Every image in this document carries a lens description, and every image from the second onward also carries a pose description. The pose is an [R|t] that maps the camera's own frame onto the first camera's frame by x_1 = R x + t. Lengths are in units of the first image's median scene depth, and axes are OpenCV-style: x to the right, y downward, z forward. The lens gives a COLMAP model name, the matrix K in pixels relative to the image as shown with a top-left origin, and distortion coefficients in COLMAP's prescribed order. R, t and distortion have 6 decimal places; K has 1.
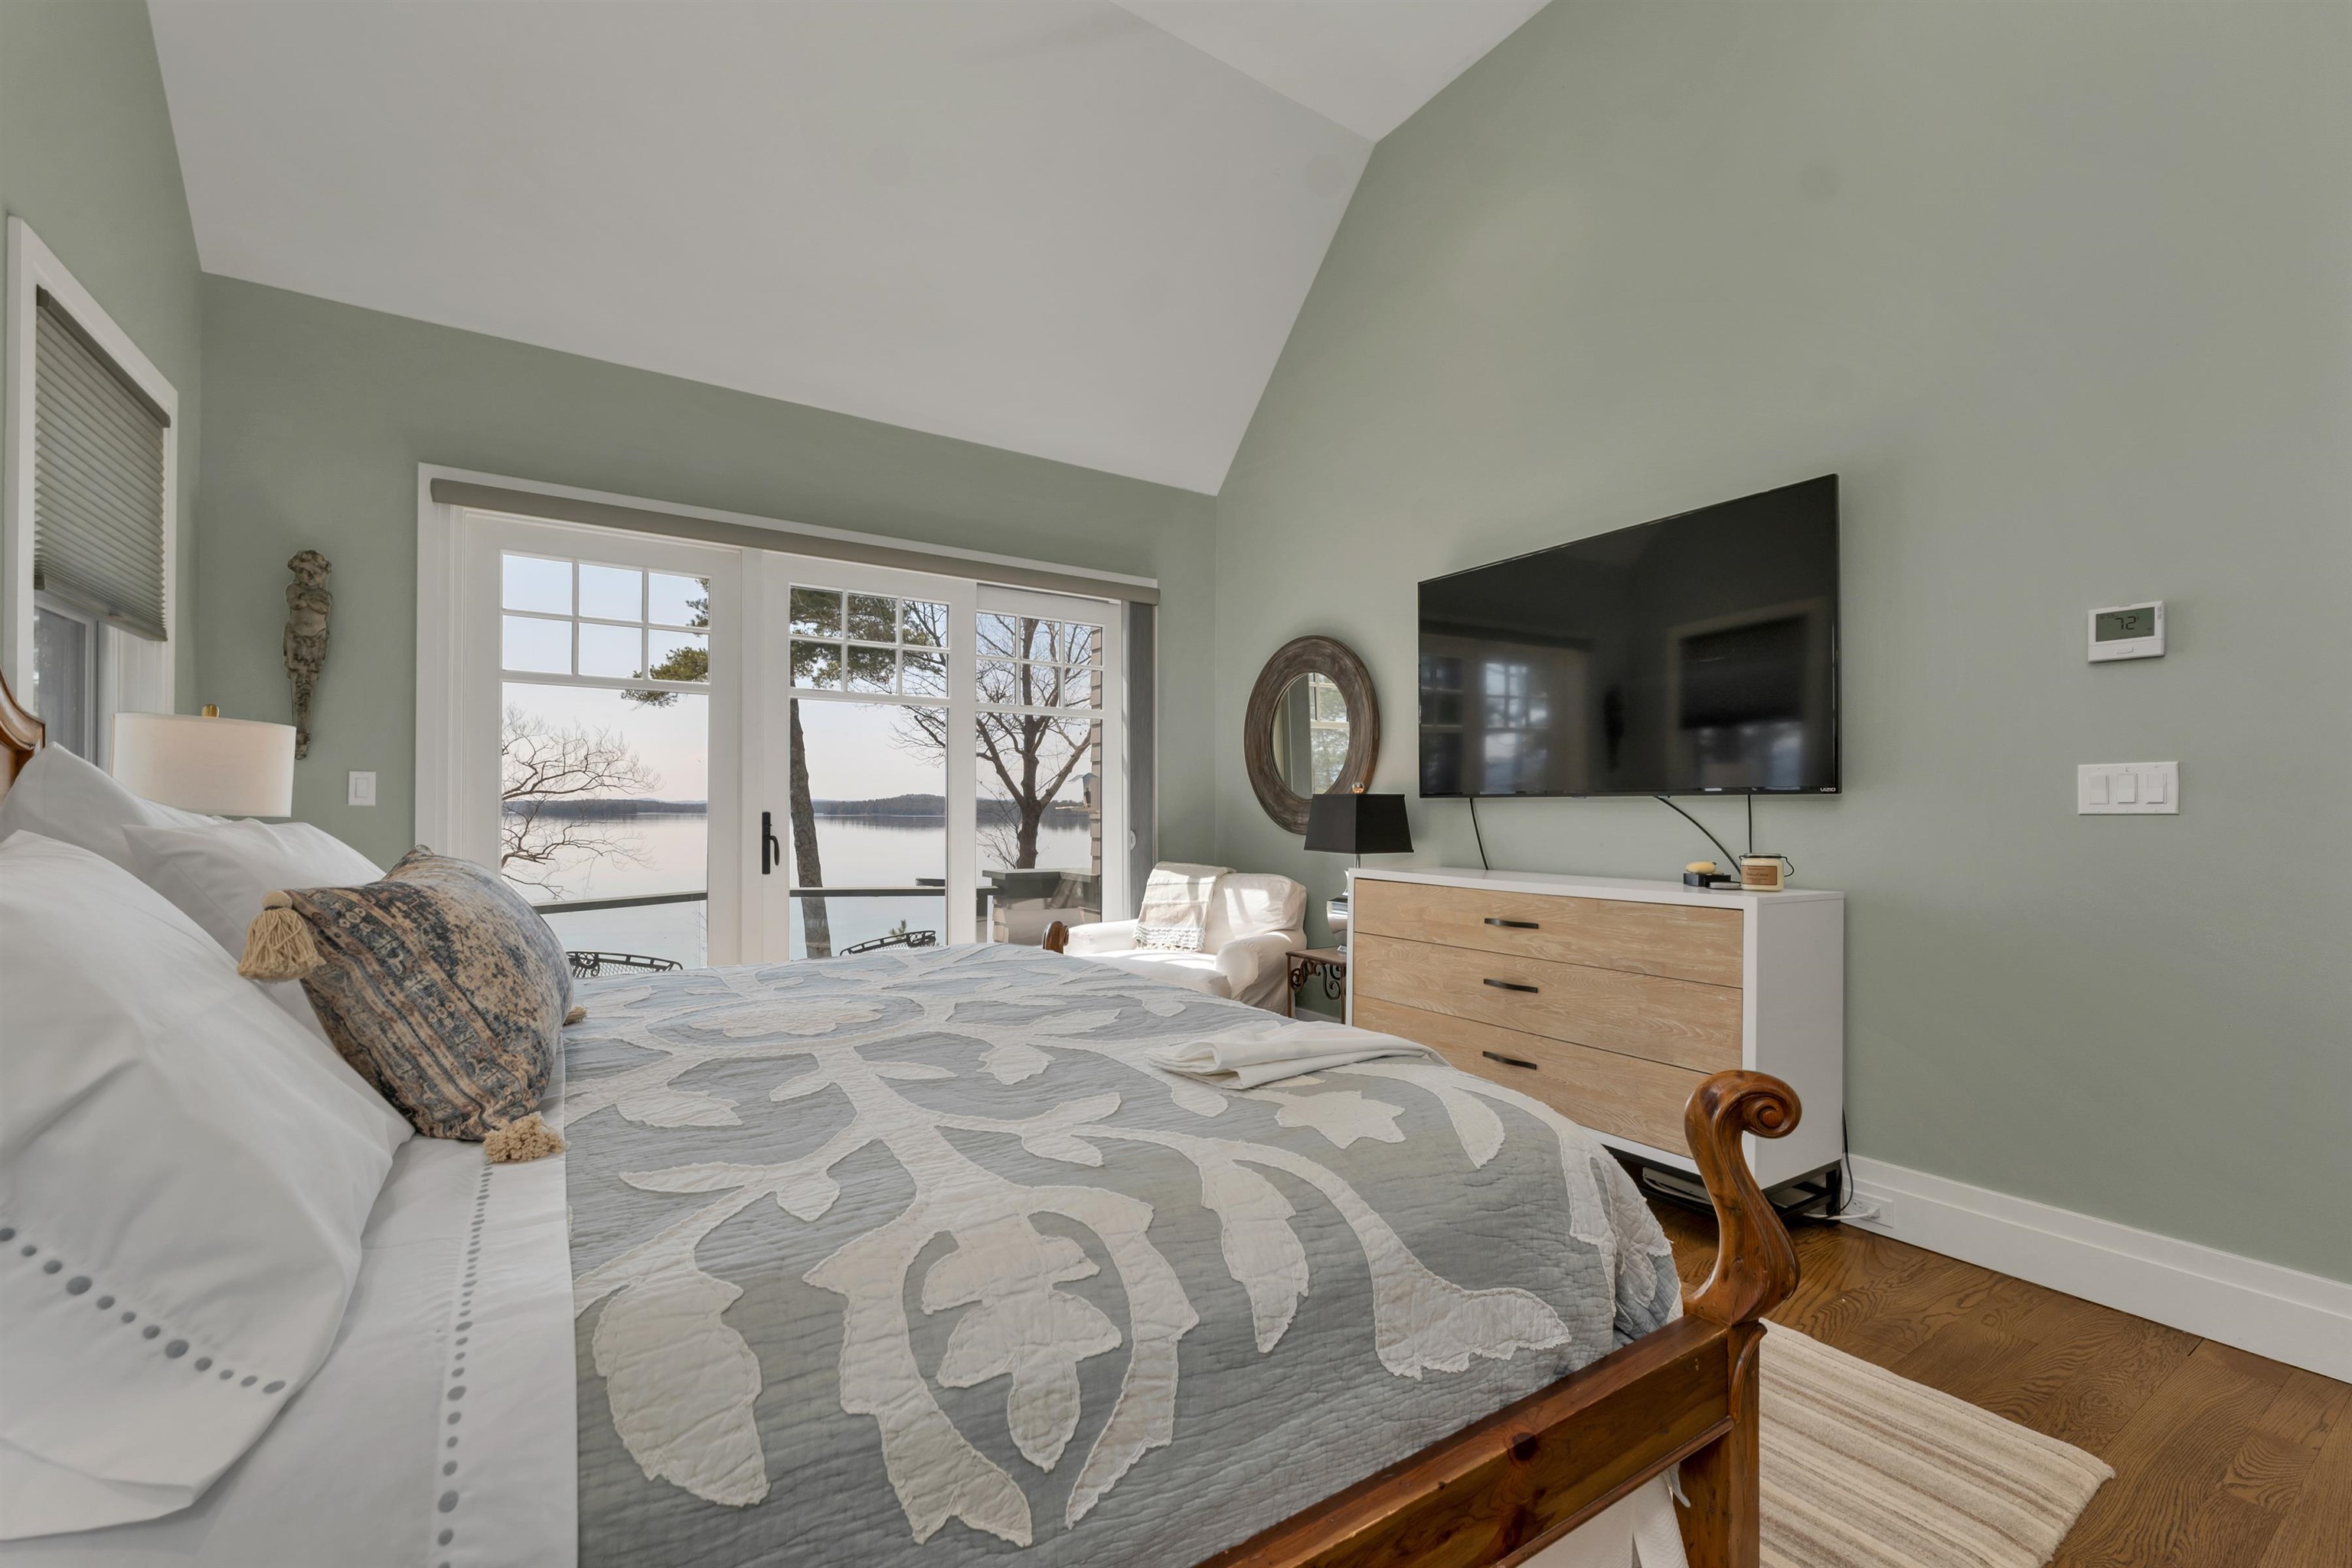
lens RADIAL K [[964.9, 0, 1170.5], [0, 964.9, 814.3], [0, 0, 1]] dist [-0.000952, -0.000075]
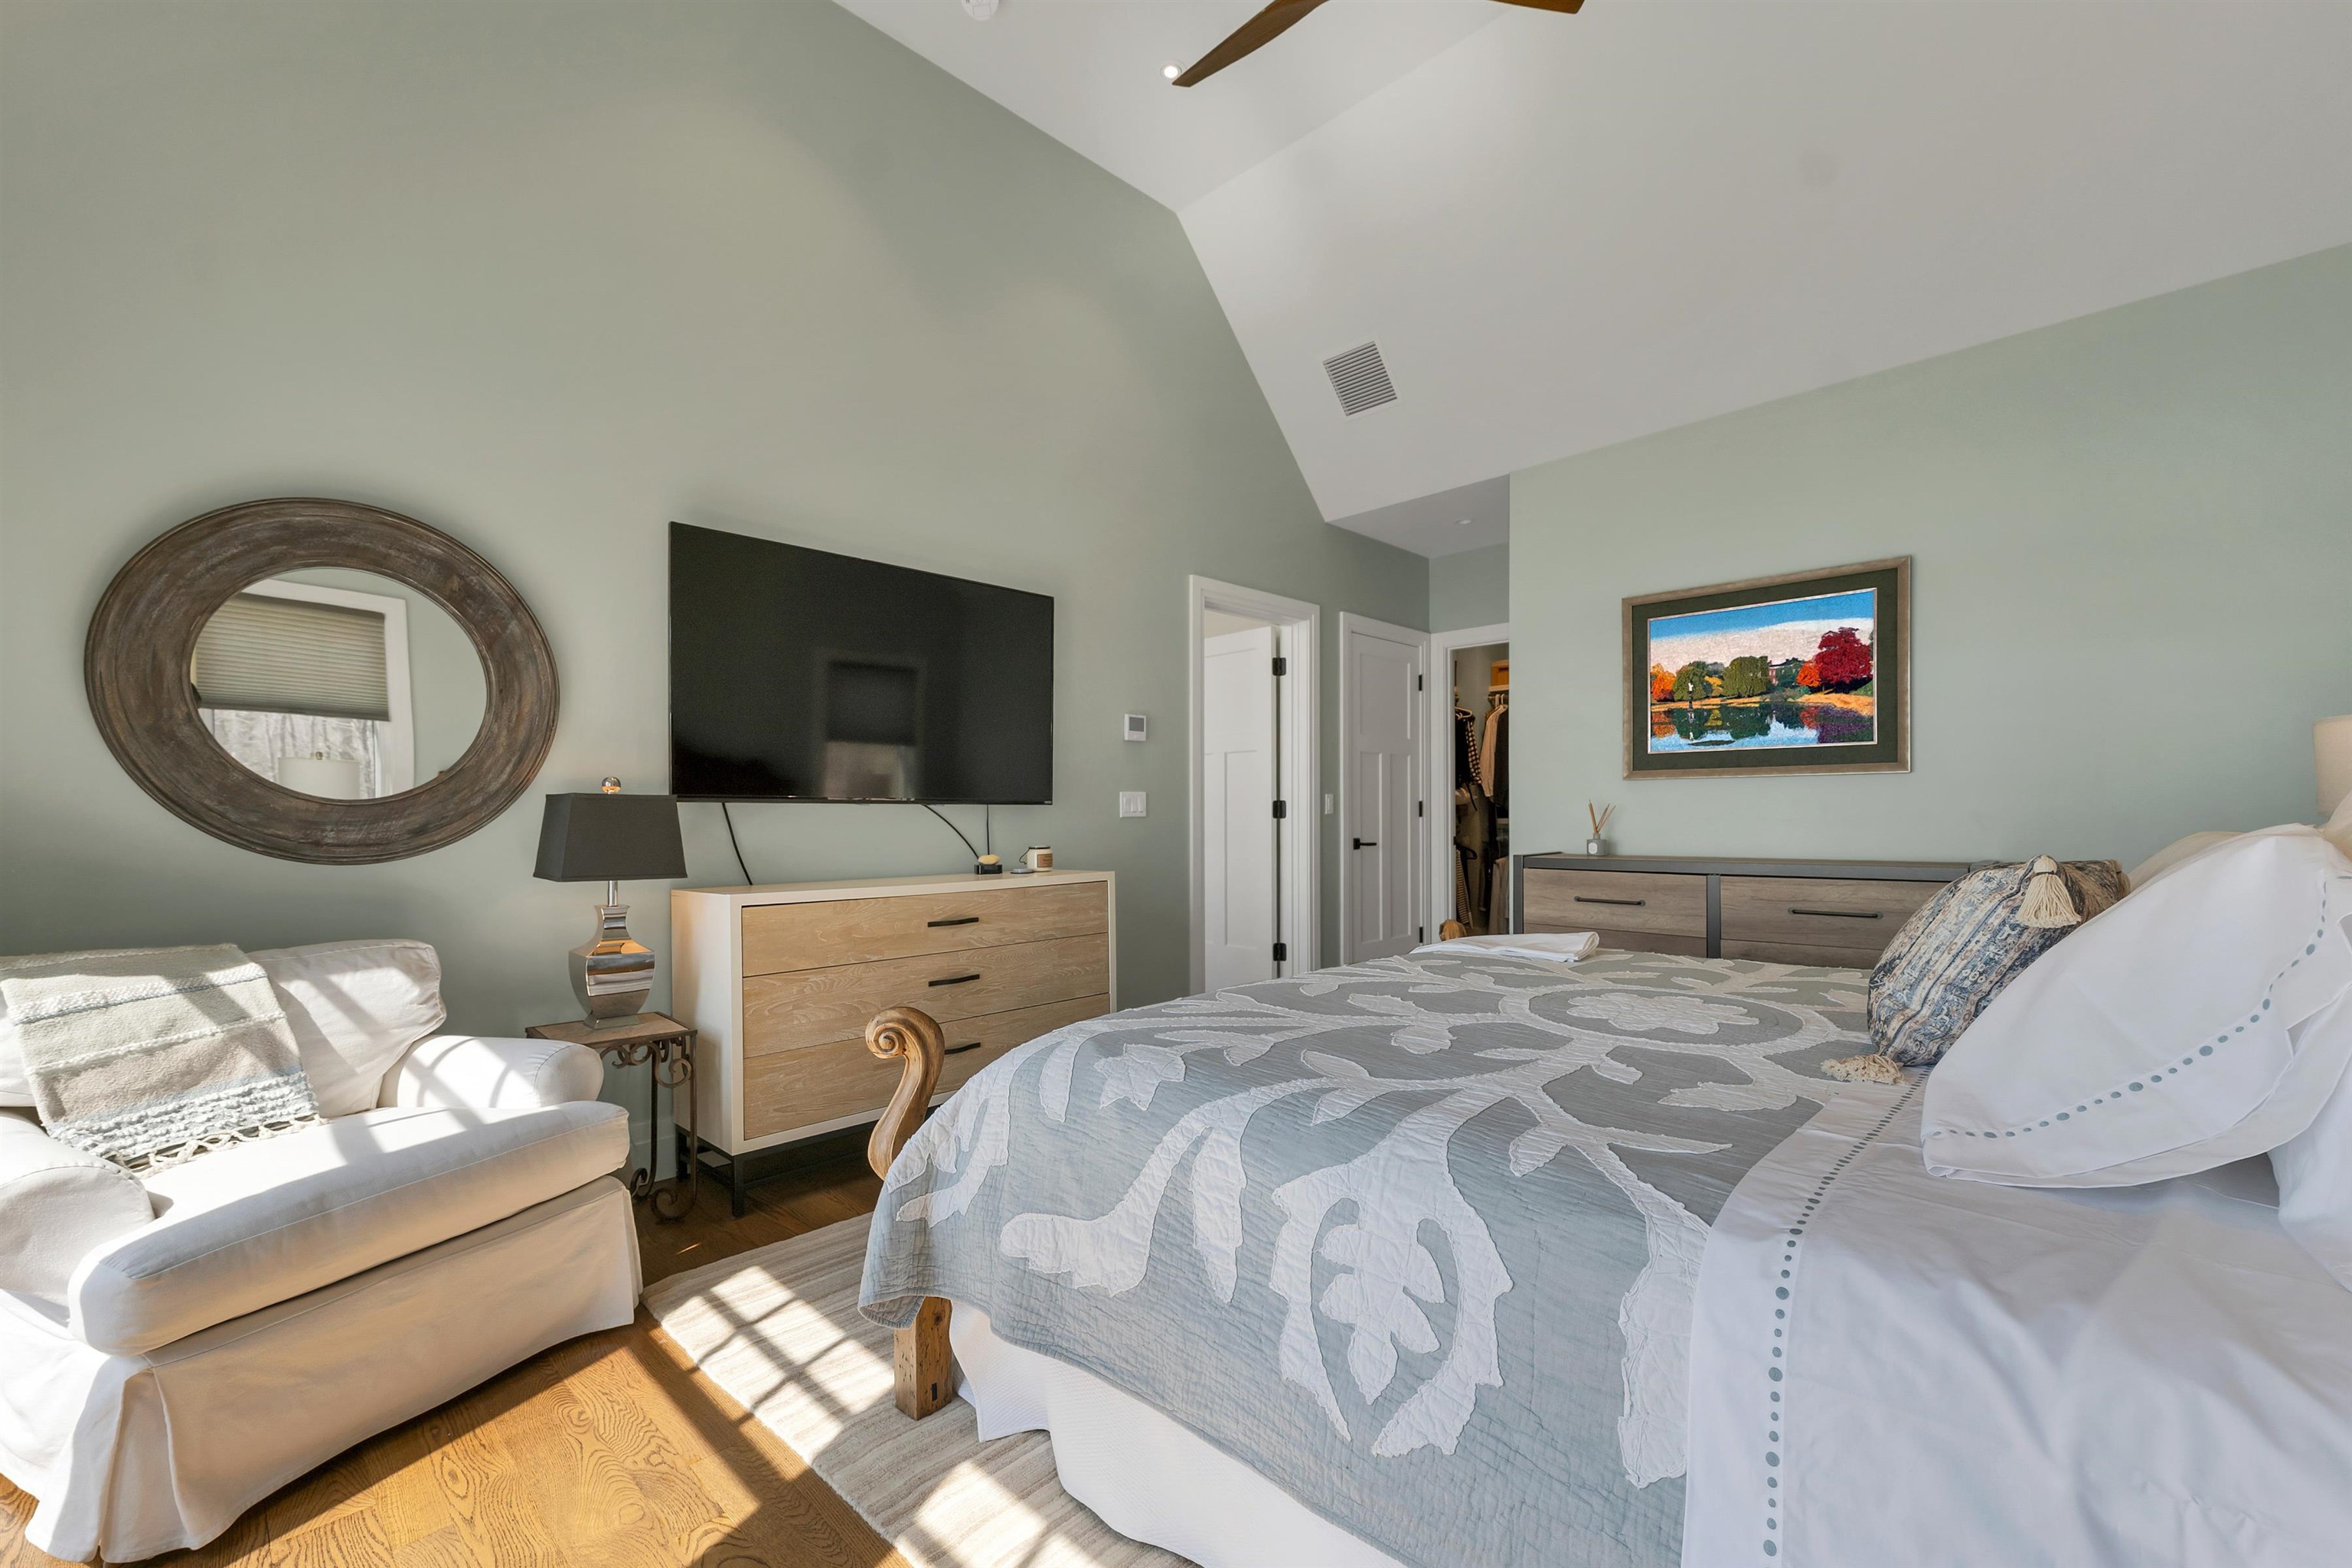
lens RADIAL K [[977.4, 0, 1176.9], [0, 977.4, 809.7], [0, 0, 1]] dist [0.003548, 0.000160]
pose [[-0.223841, 0.001572, 0.974624, -0.787378], [0.005205, 0.999986, -0.000418, -0.010679], [-0.974612, 0.004979, -0.223846, 1.031005]]
